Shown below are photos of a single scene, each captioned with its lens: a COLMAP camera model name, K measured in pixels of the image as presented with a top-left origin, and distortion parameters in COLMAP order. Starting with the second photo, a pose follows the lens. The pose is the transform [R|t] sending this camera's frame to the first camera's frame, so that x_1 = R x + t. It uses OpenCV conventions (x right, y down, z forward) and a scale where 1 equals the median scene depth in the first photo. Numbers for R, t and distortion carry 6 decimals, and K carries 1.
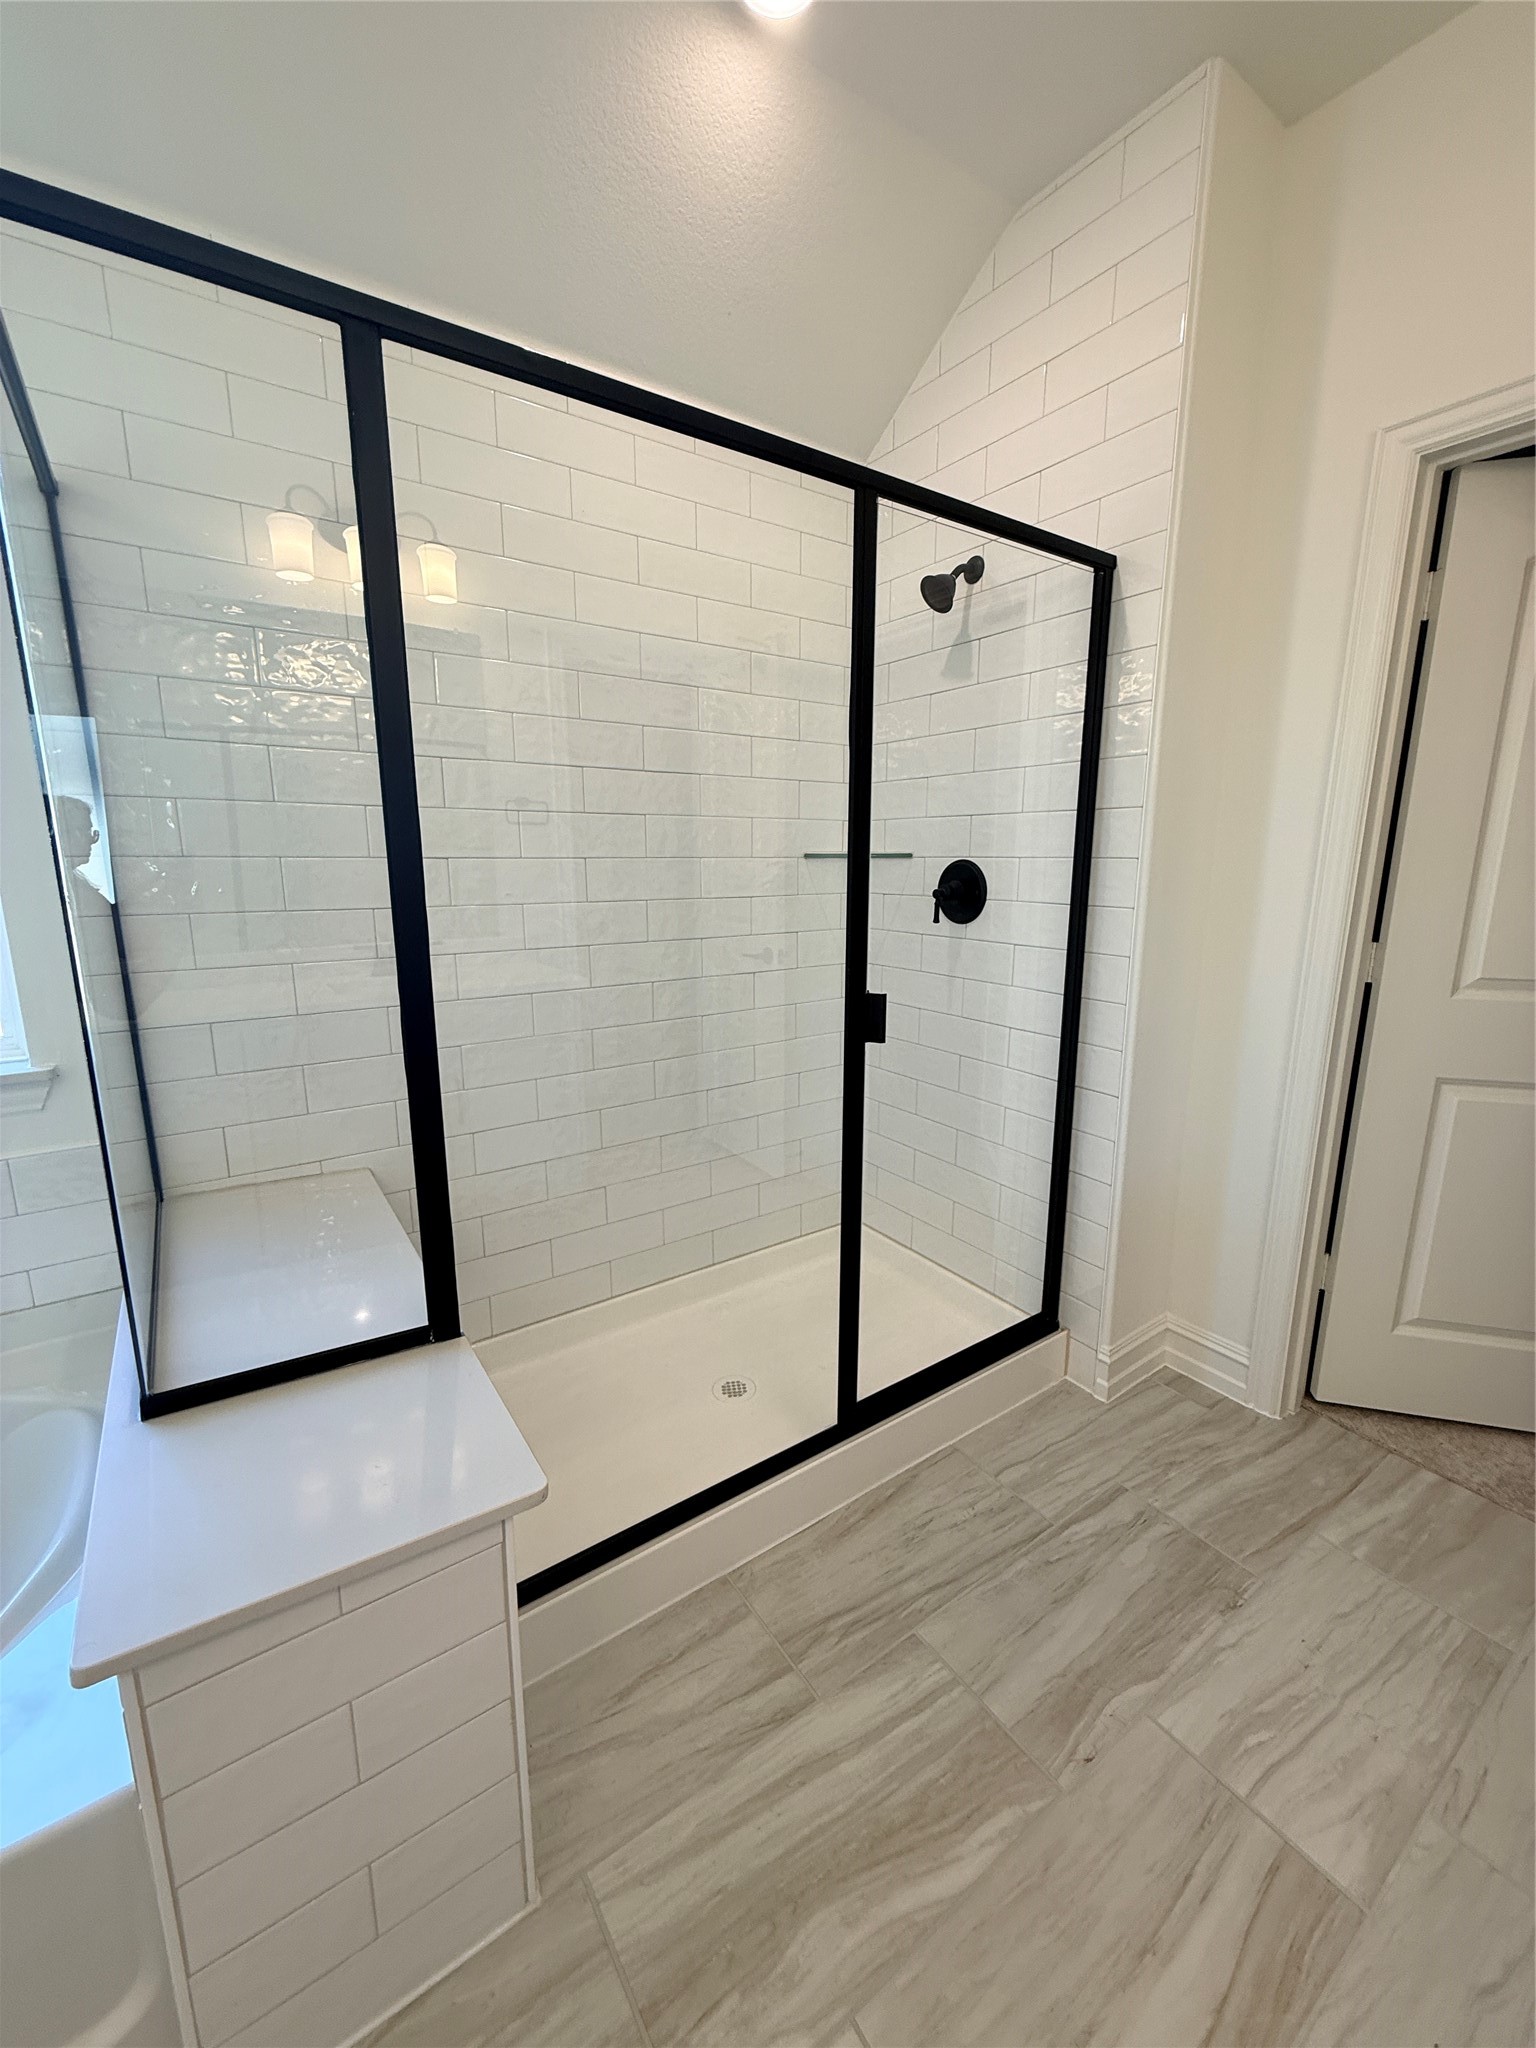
lens RADIAL K [[812.9, 0, 769.0], [0, 812.9, 1017.9], [0, 0, 1]] dist [0.000220, 0.000175]
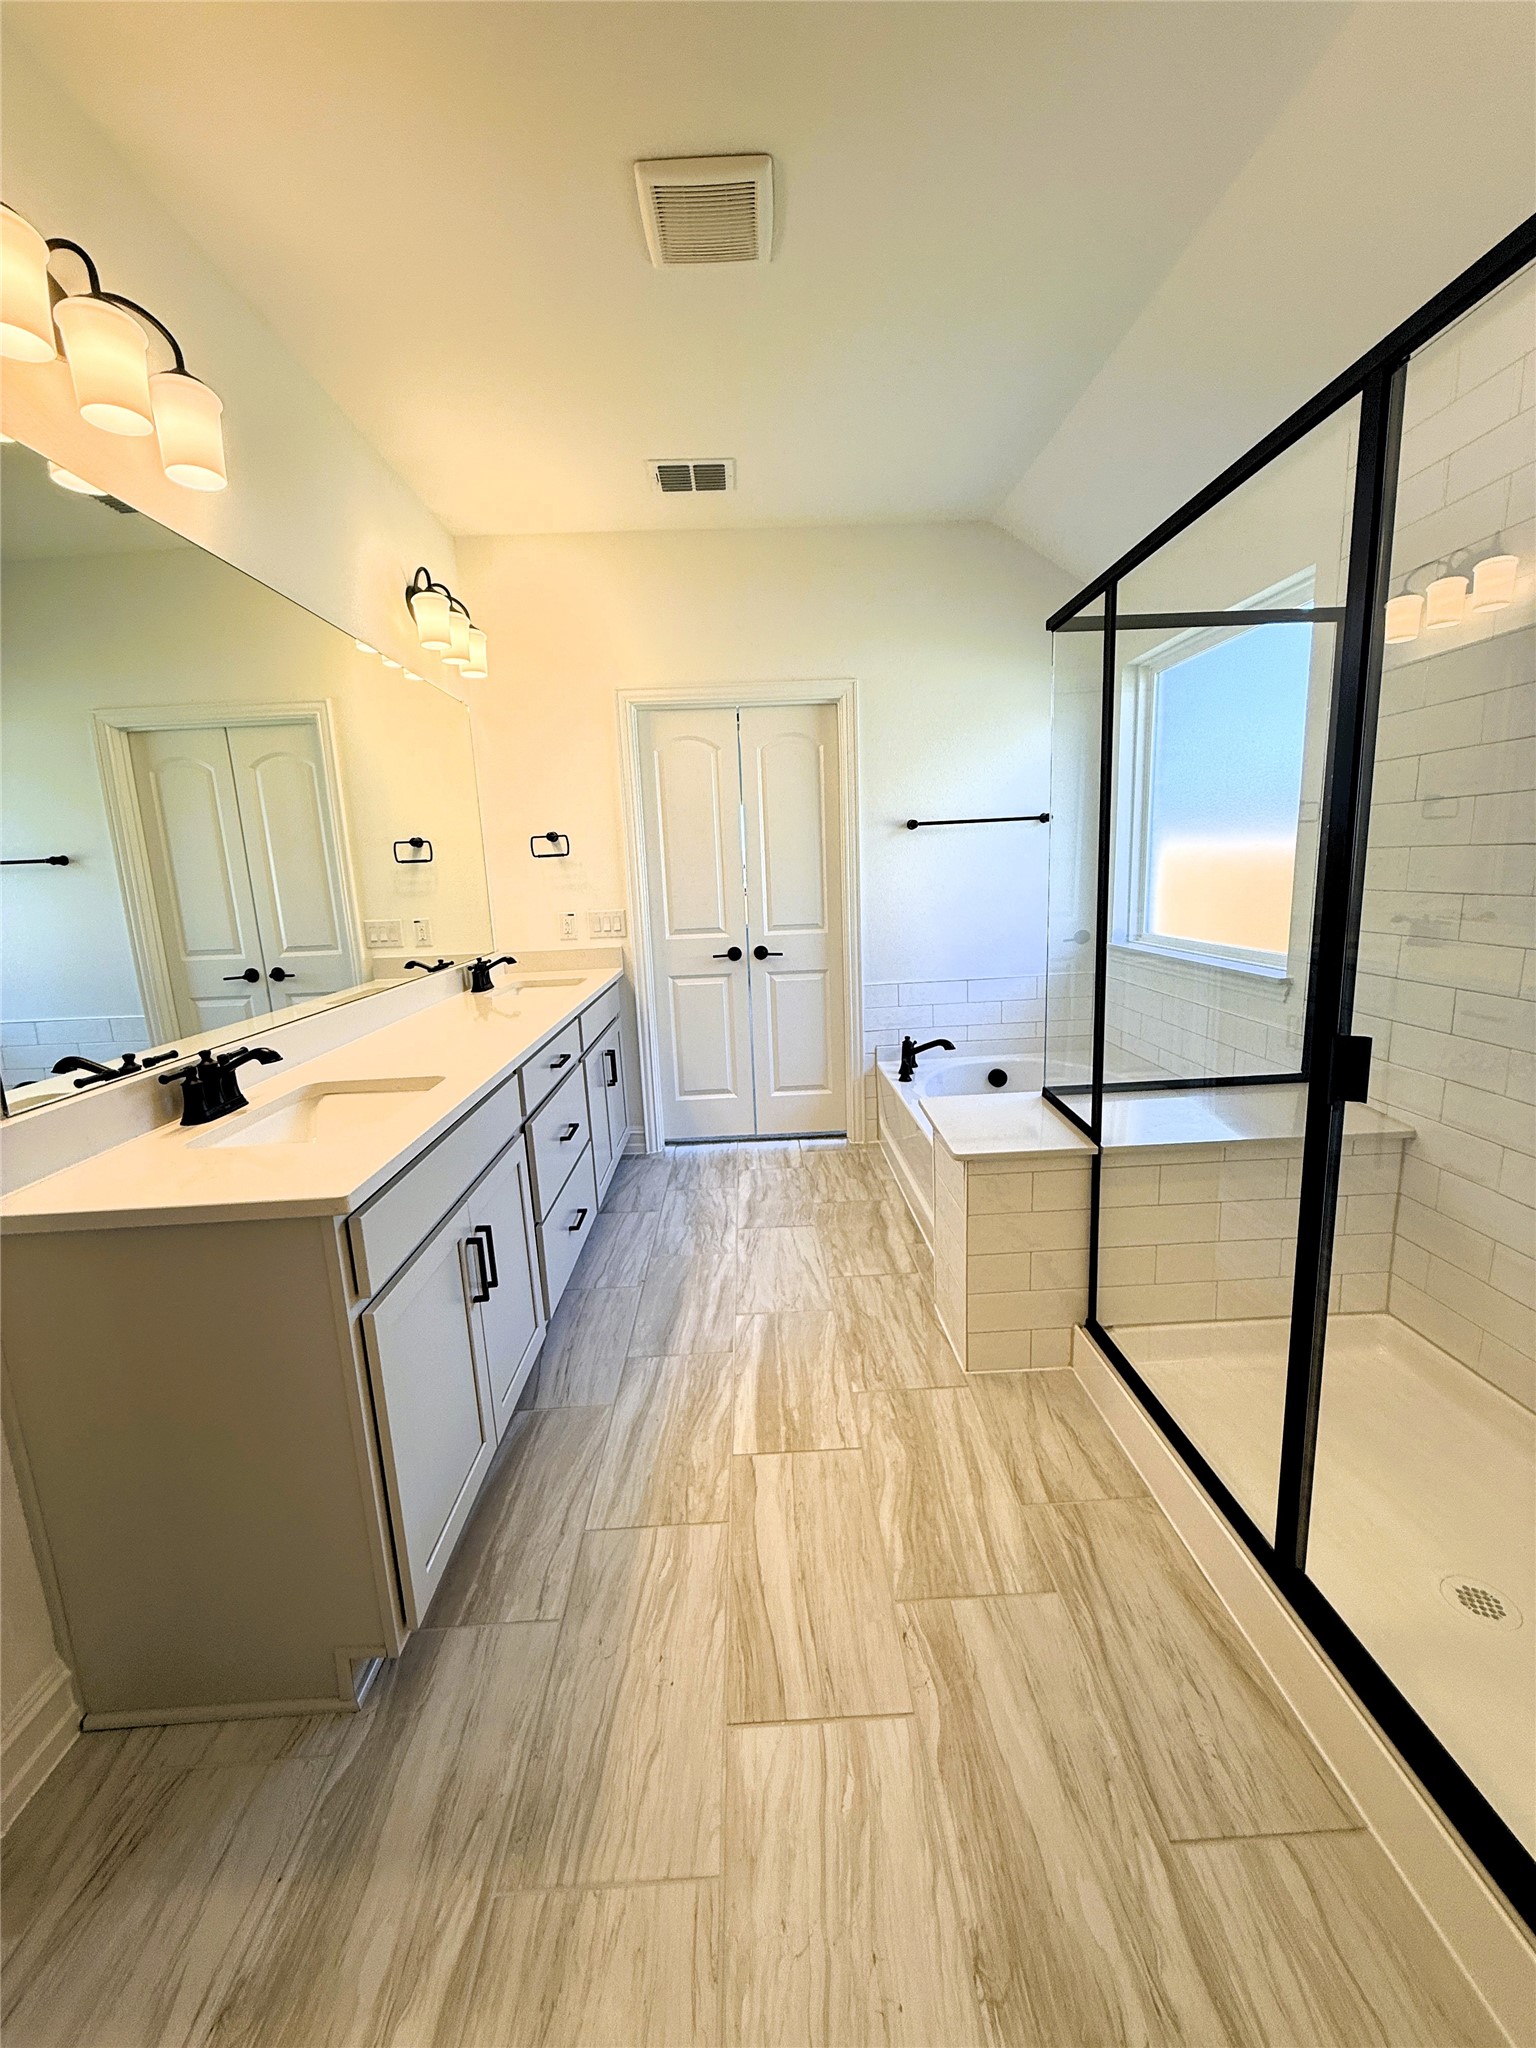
lens RADIAL K [[812.9, 0, 764.1], [0, 812.9, 1023.5], [0, 0, 1]] dist [0.000220, 0.000175]
pose [[-0.549474, 0.178377, -0.816247, 1.142385], [-0.118497, 0.950432, 0.287469, -0.213609], [0.827065, 0.254680, -0.501101, 1.044785]]
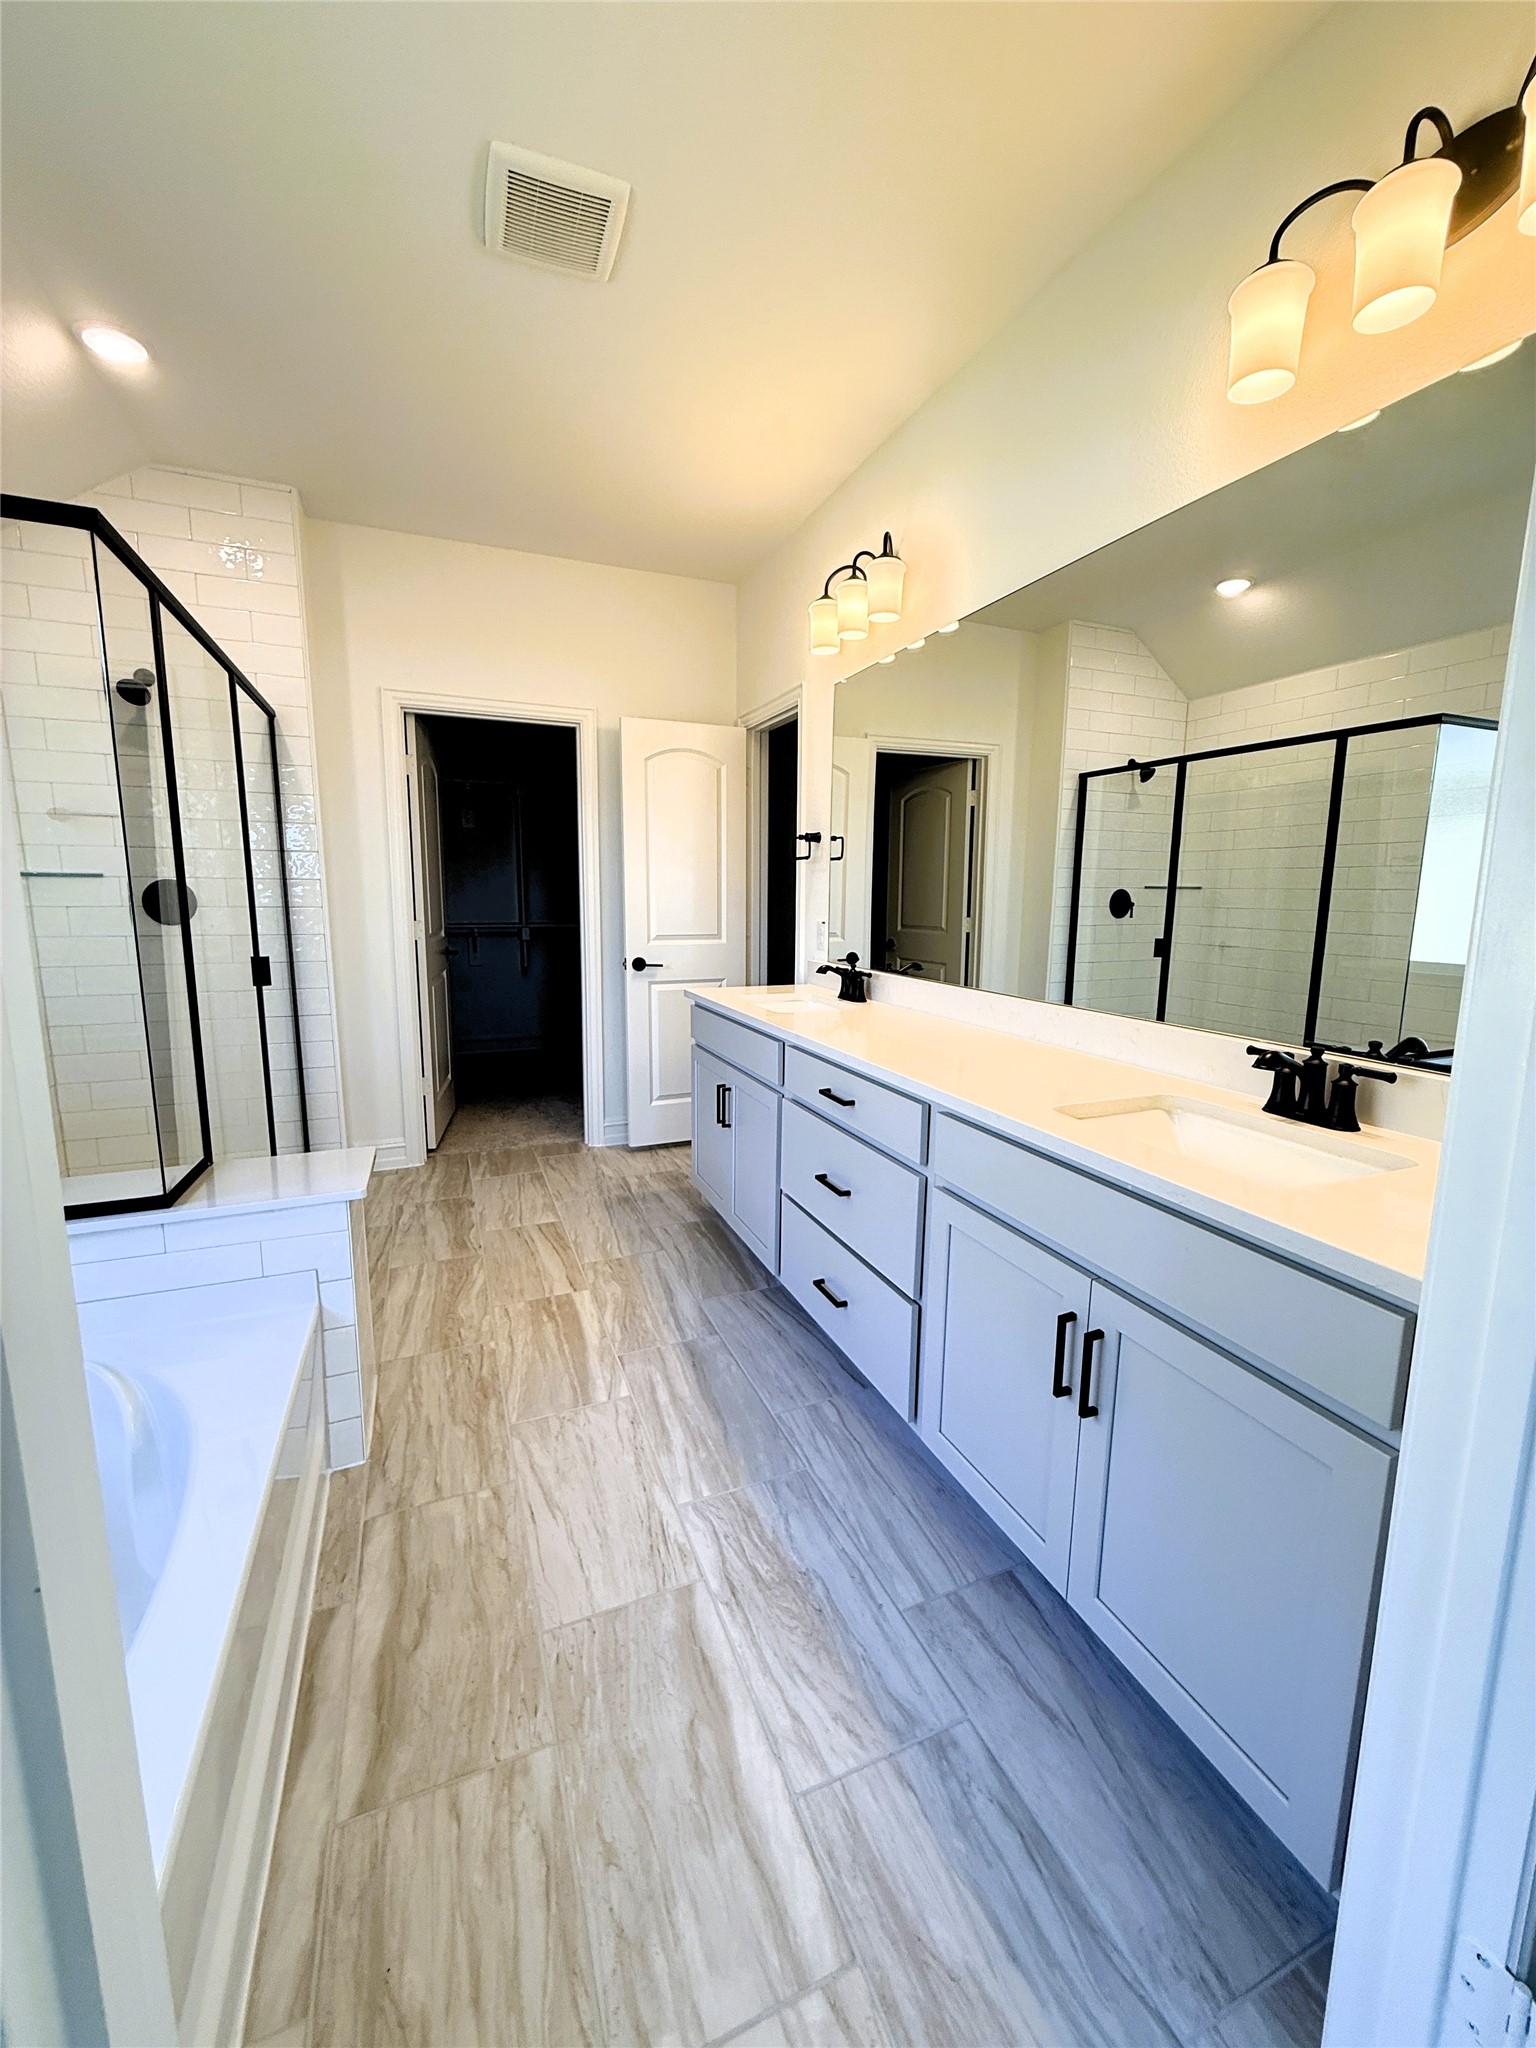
lens RADIAL K [[812.9, 0, 771.1], [0, 812.9, 1019.8], [0, 0, 1]] dist [0.000220, 0.000175]
pose [[0.210876, -0.154795, 0.965179, -1.462916], [0.181746, 0.976374, 0.116882, 0.104989], [-0.960468, 0.150770, 0.234027, -0.449392]]
